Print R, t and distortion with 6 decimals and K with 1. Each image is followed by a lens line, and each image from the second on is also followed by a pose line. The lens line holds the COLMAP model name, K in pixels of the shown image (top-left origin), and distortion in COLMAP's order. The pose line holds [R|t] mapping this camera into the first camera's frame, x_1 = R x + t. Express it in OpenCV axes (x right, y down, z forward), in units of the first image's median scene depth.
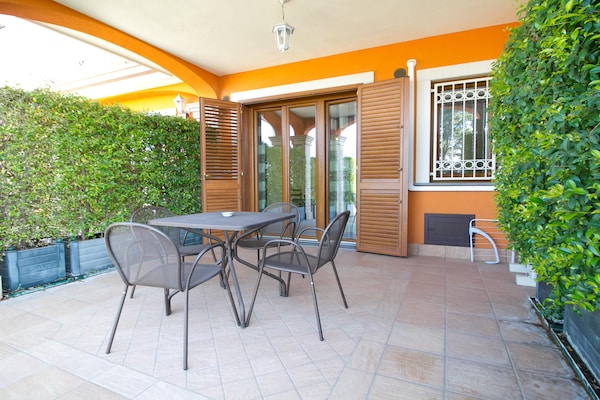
lens RADIAL K [[313.9, 0, 301.4], [0, 313.9, 199.0], [0, 0, 1]] dist [0.003066, -0.014494]
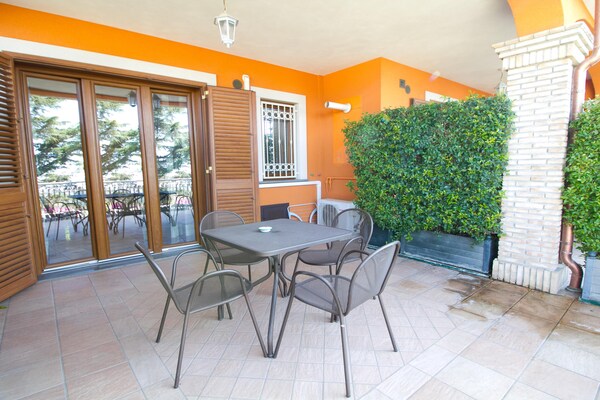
lens RADIAL K [[313.9, 0, 301.3], [0, 313.9, 201.3], [0, 0, 1]] dist [0.003066, -0.014494]
pose [[0.425349, -0.100078, 0.899479, -0.666347], [0.055252, 0.994885, 0.084565, -0.070649], [-0.903341, 0.013728, 0.428703, 0.337490]]
